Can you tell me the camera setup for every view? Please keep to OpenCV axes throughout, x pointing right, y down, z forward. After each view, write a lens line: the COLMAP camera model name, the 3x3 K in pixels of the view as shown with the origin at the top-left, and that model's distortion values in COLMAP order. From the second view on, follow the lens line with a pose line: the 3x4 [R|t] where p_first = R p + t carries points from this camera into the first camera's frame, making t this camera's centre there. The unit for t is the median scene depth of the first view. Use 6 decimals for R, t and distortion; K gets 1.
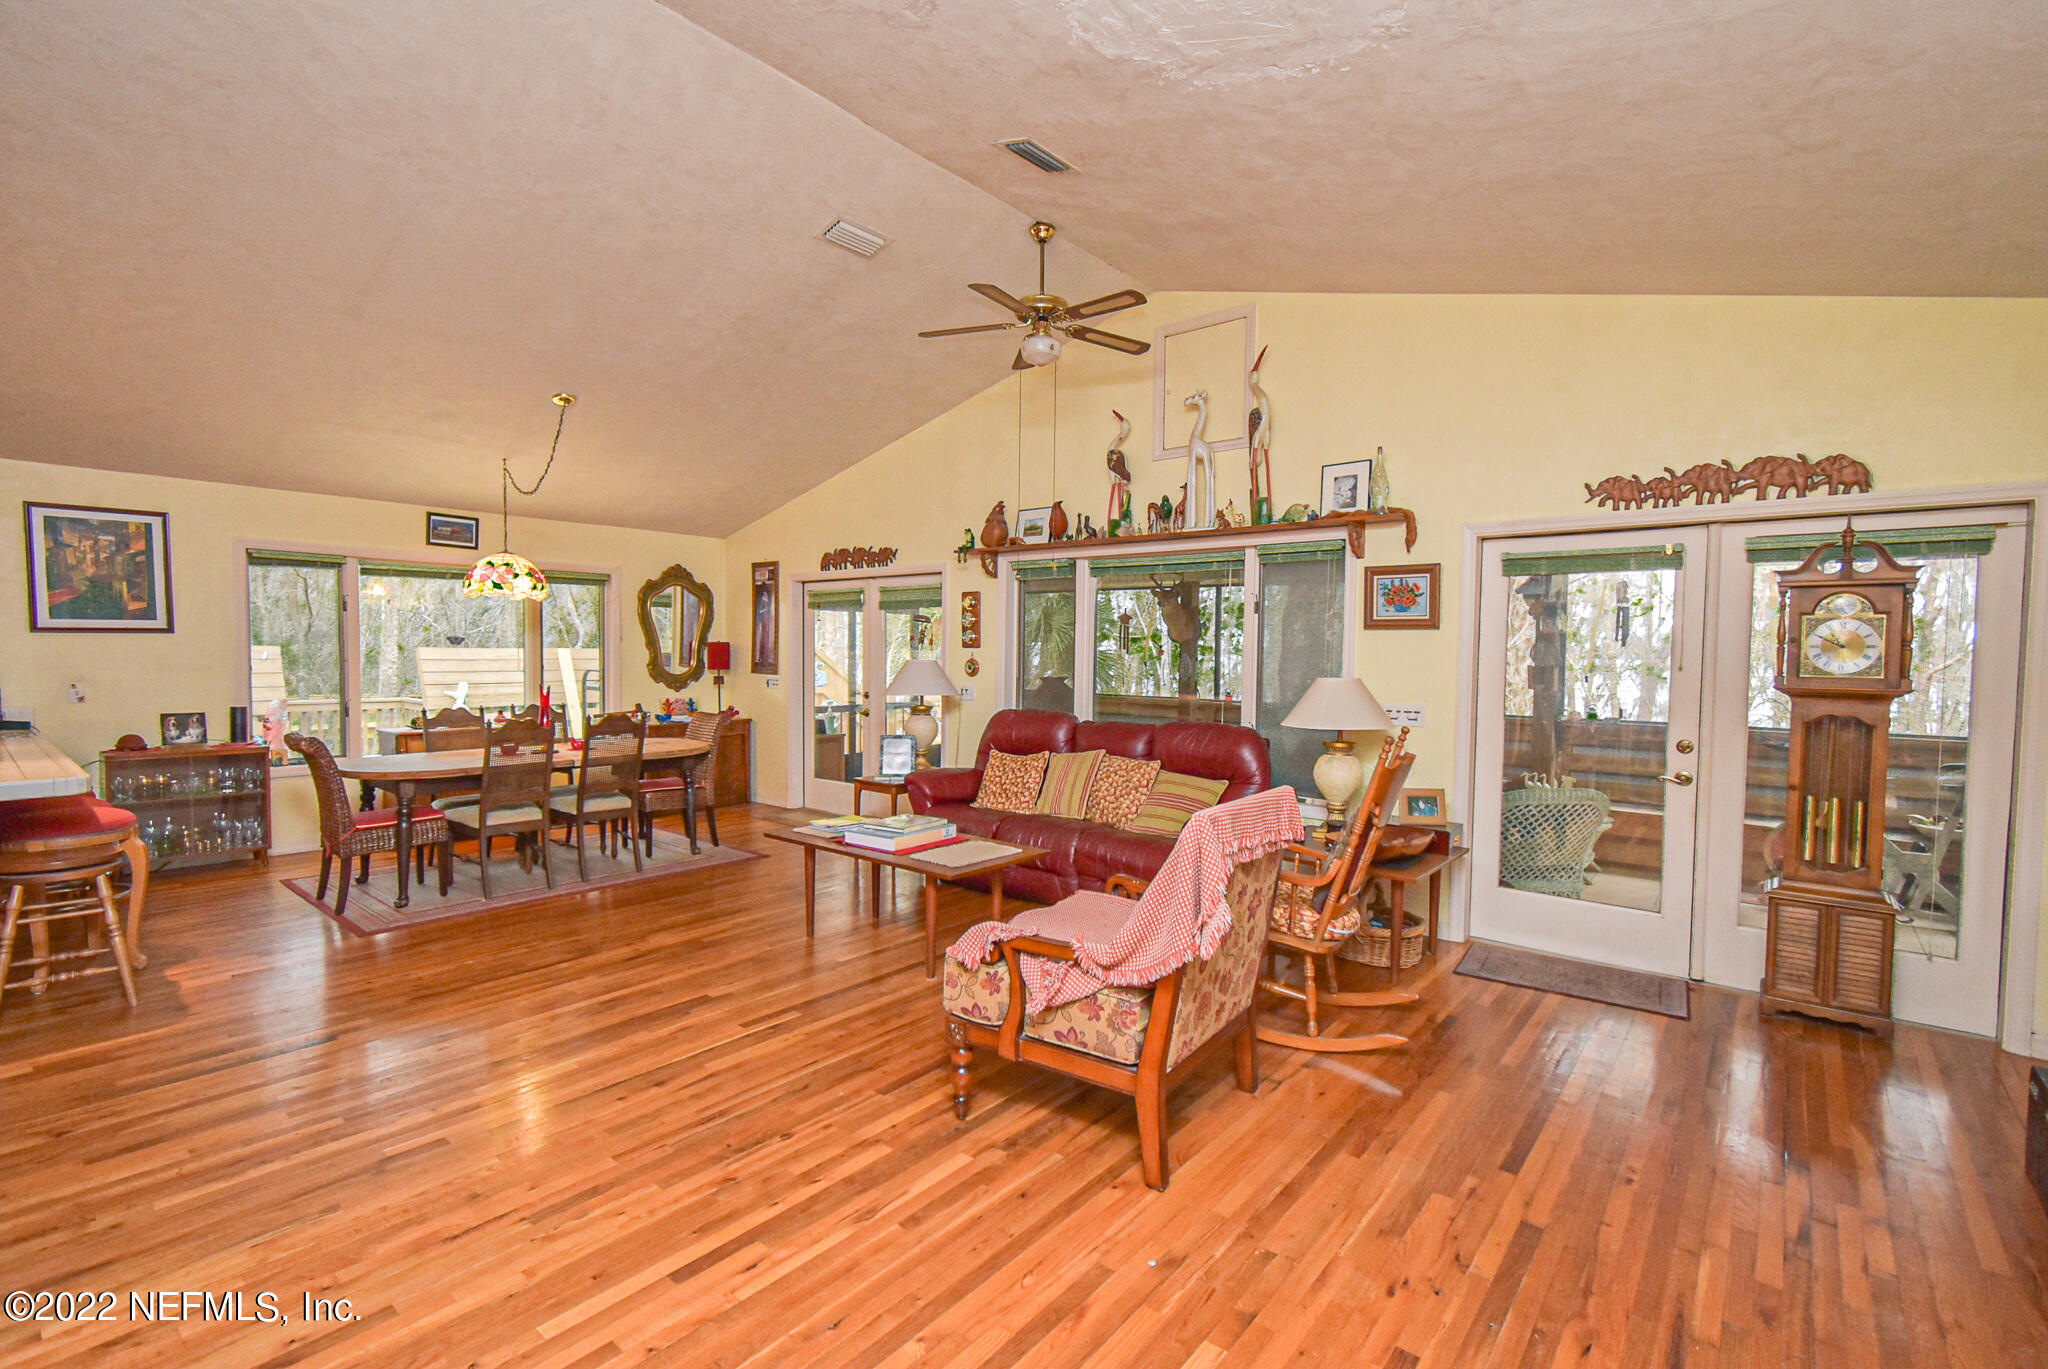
lens RADIAL K [[907.5, 0, 1026.4], [0, 907.5, 688.5], [0, 0, 1]] dist [0.005362, -0.002770]
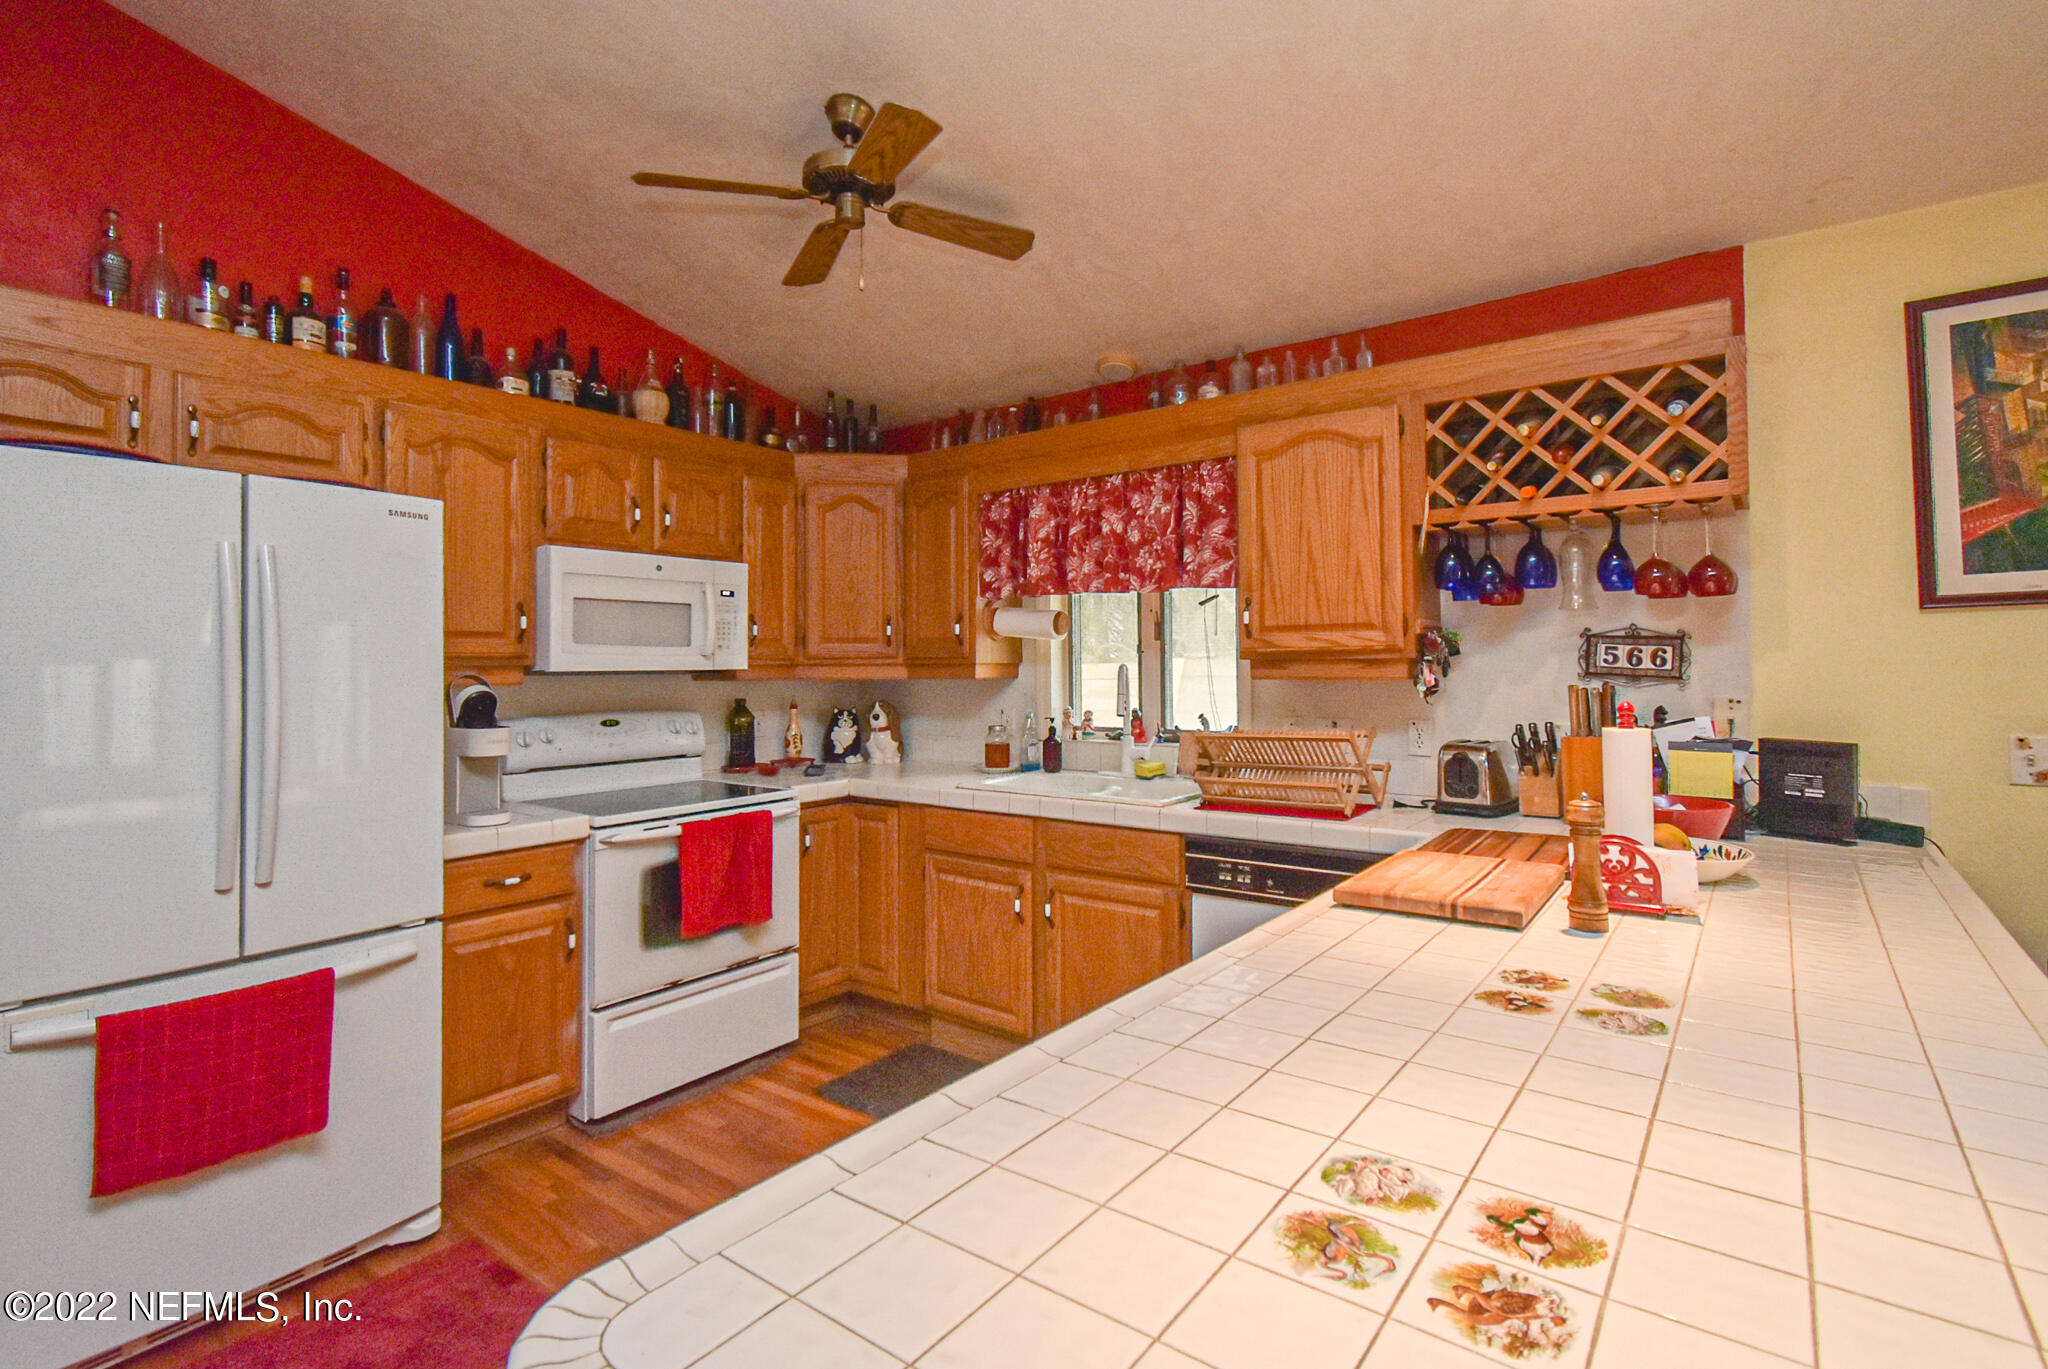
lens RADIAL K [[968.0, 0, 1011.0], [0, 968.0, 642.6], [0, 0, 1]] dist [0.002564, 0.000575]
pose [[0.040558, -0.037405, -0.998477, -0.625280], [-0.032442, 0.998723, -0.038732, -0.014731], [0.998650, 0.033964, 0.039293, 0.529837]]
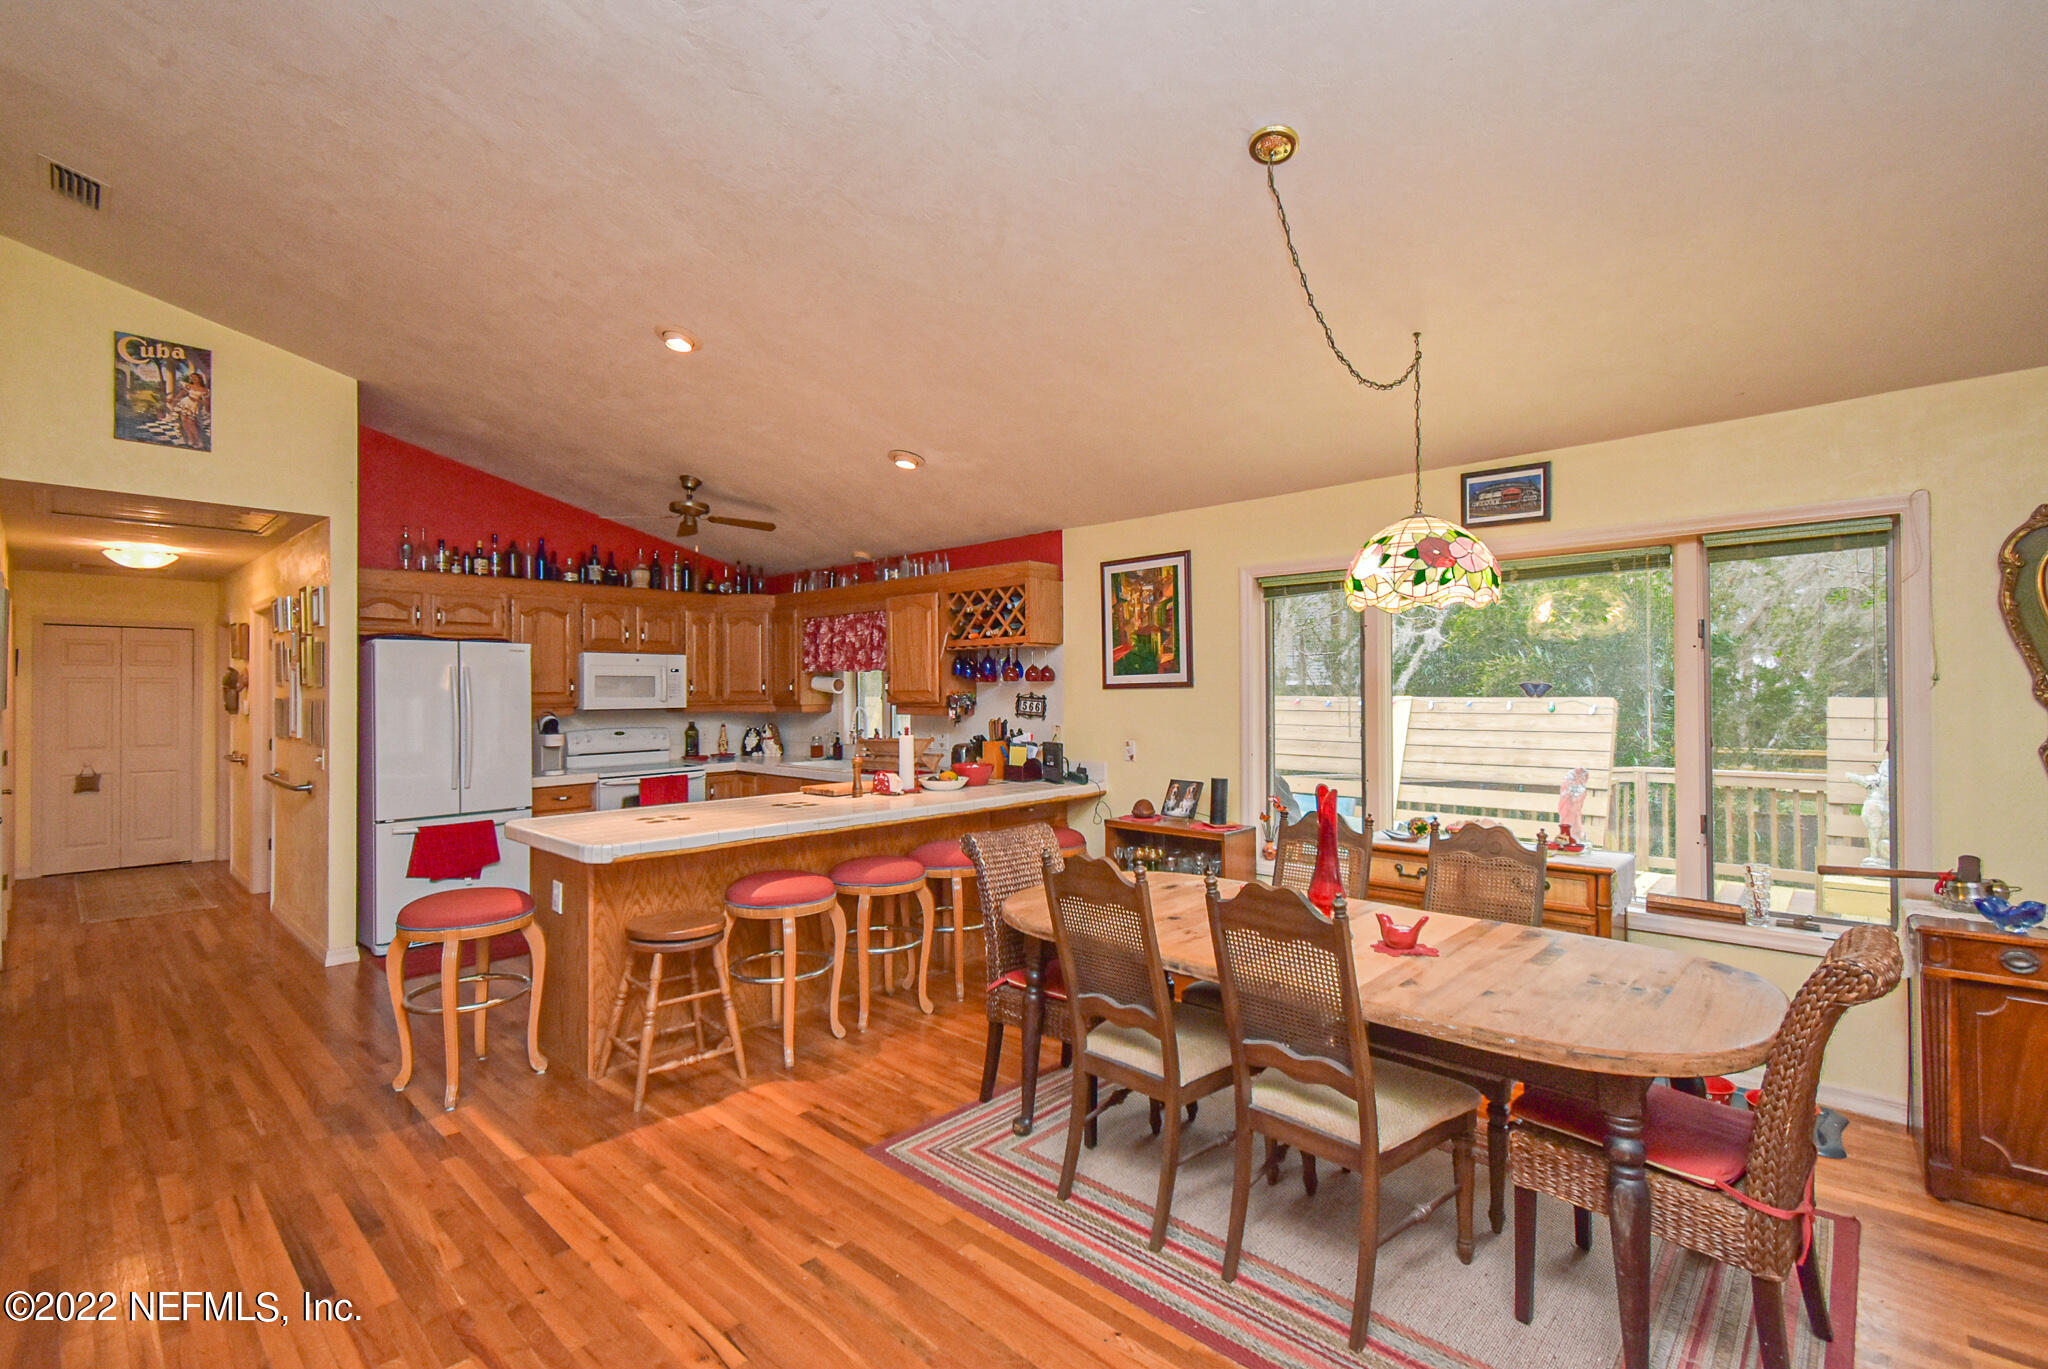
lens RADIAL K [[907.5, 0, 1023.3], [0, 907.5, 687.3], [0, 0, 1]] dist [0.005362, -0.002770]
pose [[-0.055631, -0.014953, -0.998339, -0.066205], [-0.036475, 0.999251, -0.012934, -0.044724], [0.997785, 0.035695, -0.056135, 0.909715]]
